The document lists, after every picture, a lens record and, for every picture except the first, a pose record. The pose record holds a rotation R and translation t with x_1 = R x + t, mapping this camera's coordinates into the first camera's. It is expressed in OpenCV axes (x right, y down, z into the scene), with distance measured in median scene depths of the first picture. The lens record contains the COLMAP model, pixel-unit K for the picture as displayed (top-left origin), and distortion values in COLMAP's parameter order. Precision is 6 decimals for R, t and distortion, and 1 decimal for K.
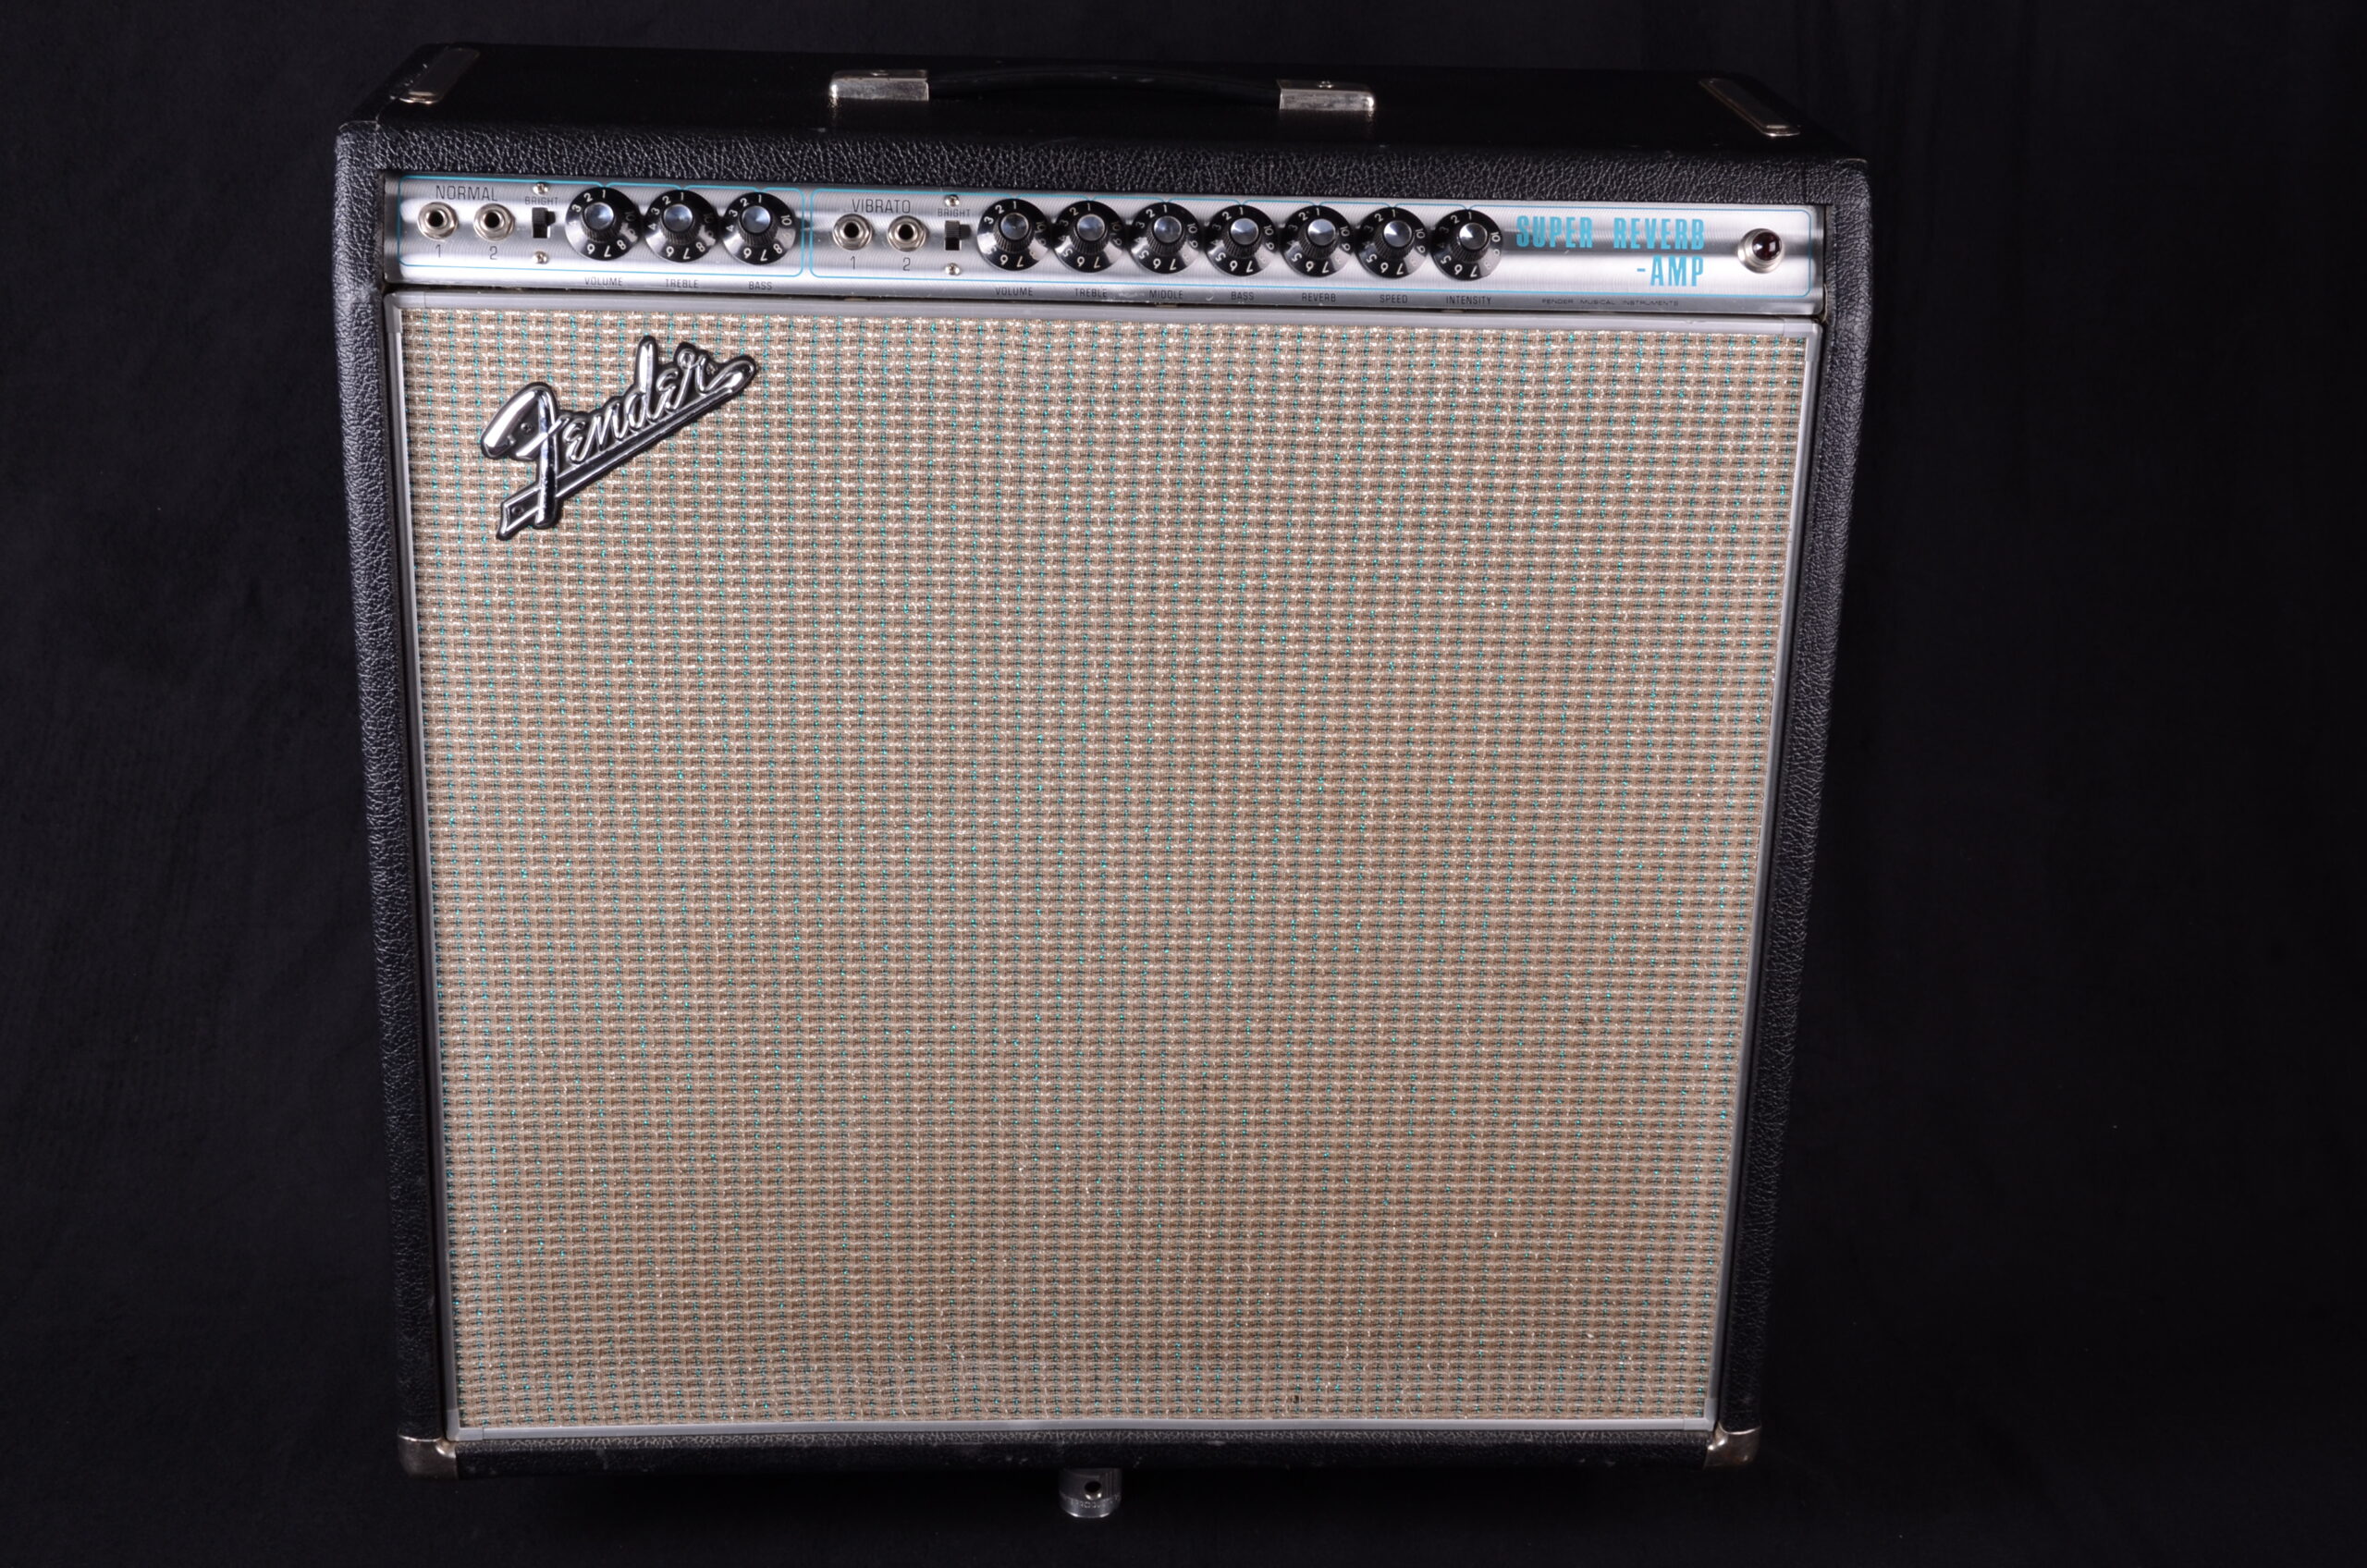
lens RADIAL K [[3136.8, 0, 1194.6], [0, 3136.8, 778.9], [0, 0, 1]] dist [0.096886, 0.000000]
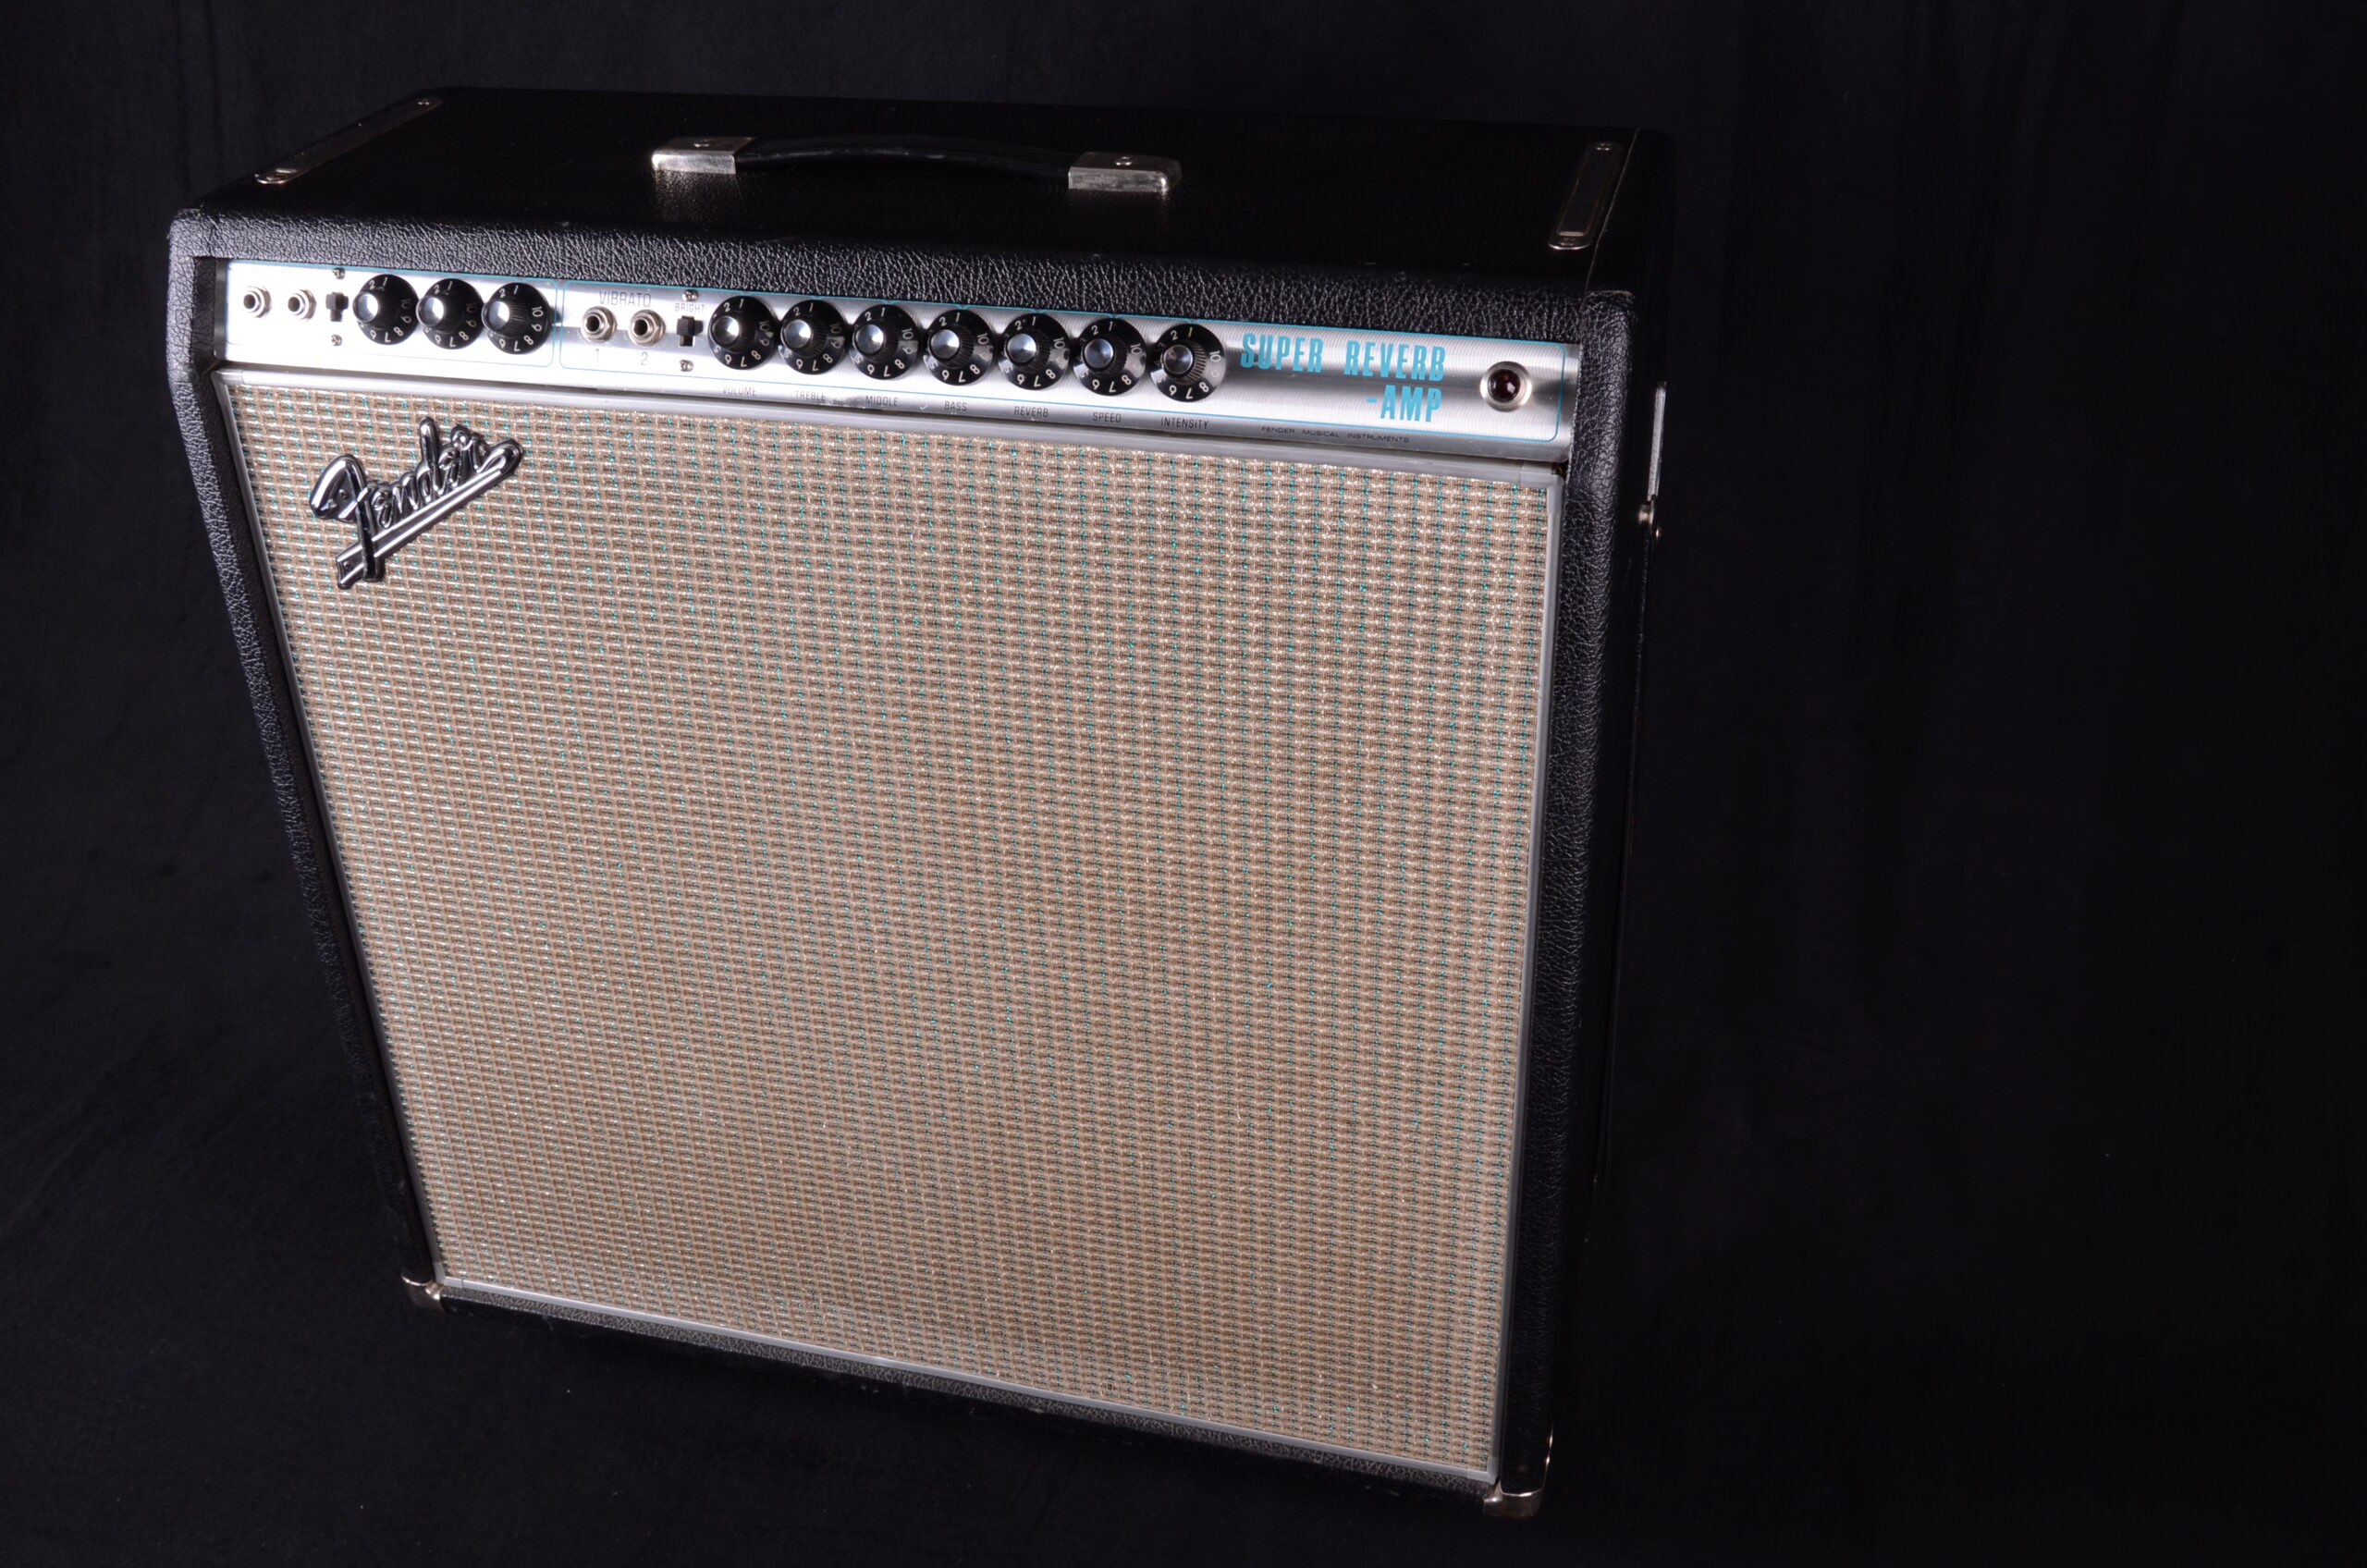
lens RADIAL K [[2220.6, 0, 1183.0], [0, 2220.6, 767.3], [0, 0, 1]] dist [-0.038872, 0.000000]
pose [[0.944198, 0.112803, -0.309461, 0.299663], [-0.056862, 0.981245, 0.184186, -0.172501], [0.324433, -0.156312, 0.932904, 0.368534]]
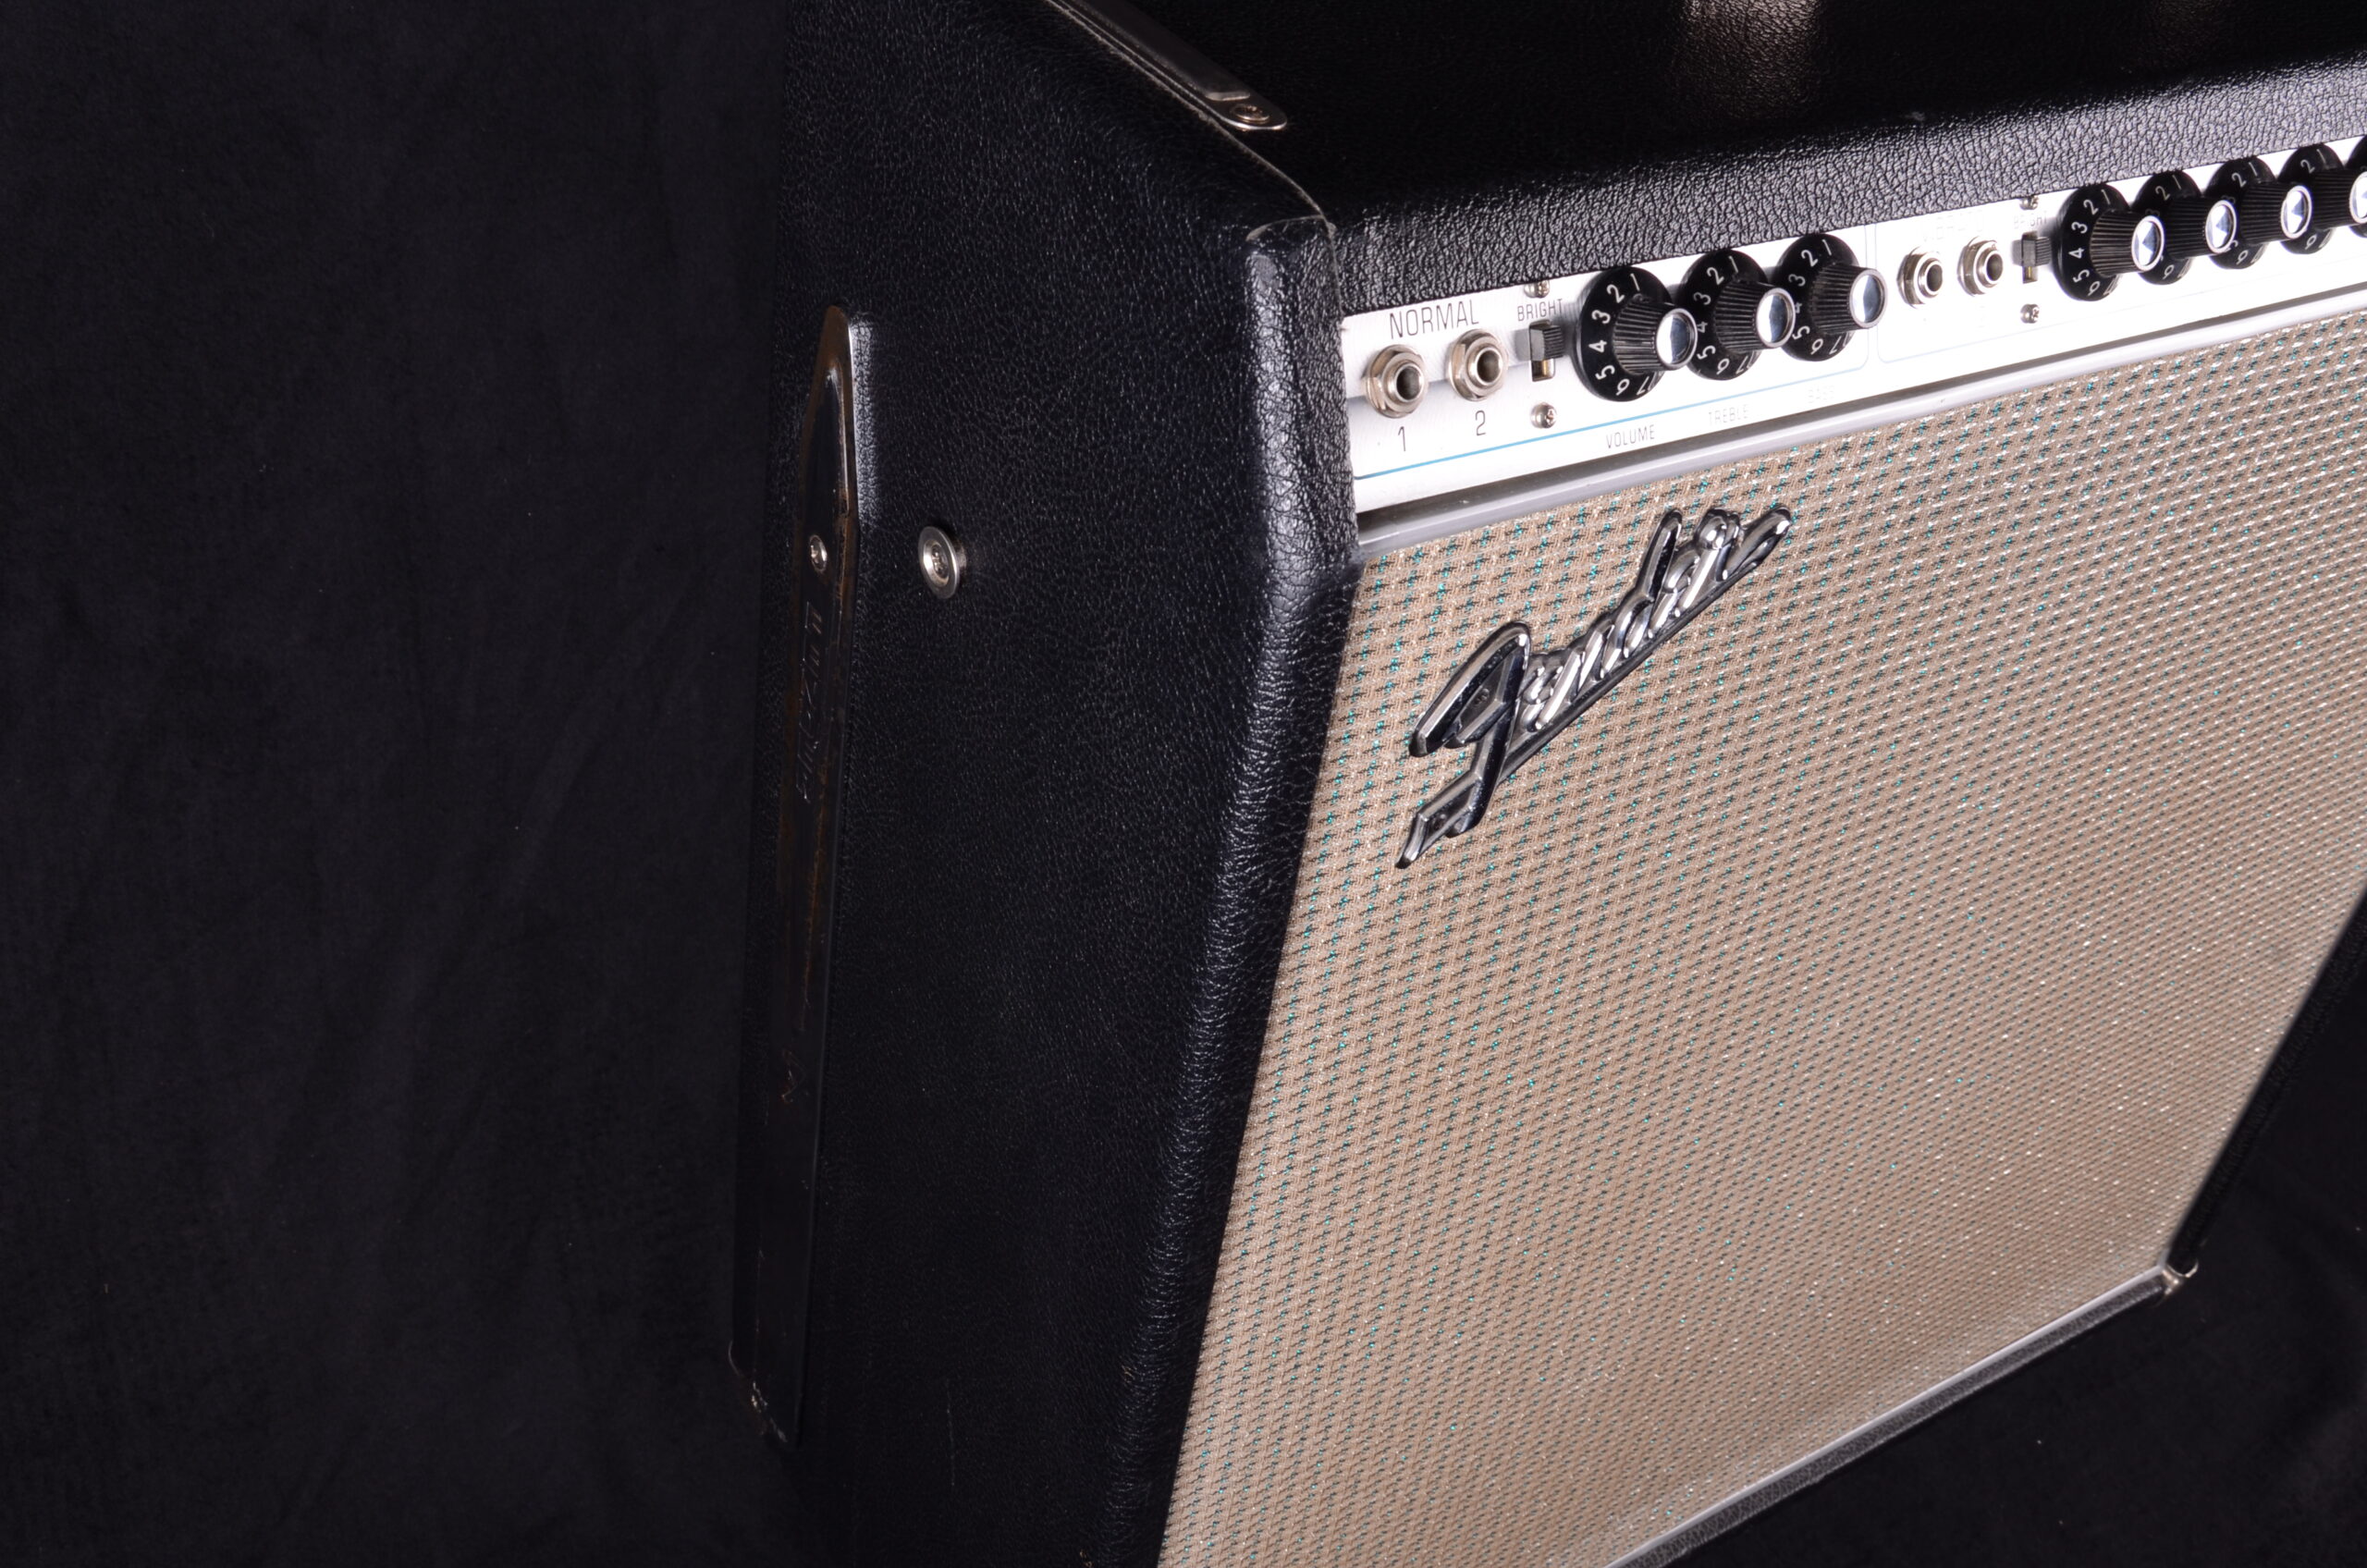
lens RADIAL K [[2381.2, 0, 1164.5], [0, 2381.2, 788.9], [0, 0, 1]] dist [-0.016052, 0.000000]
pose [[0.868683, -0.233073, 0.437113, -0.447400], [0.071707, 0.932268, 0.354589, -0.249127], [-0.490152, -0.276681, 0.826558, 0.657248]]
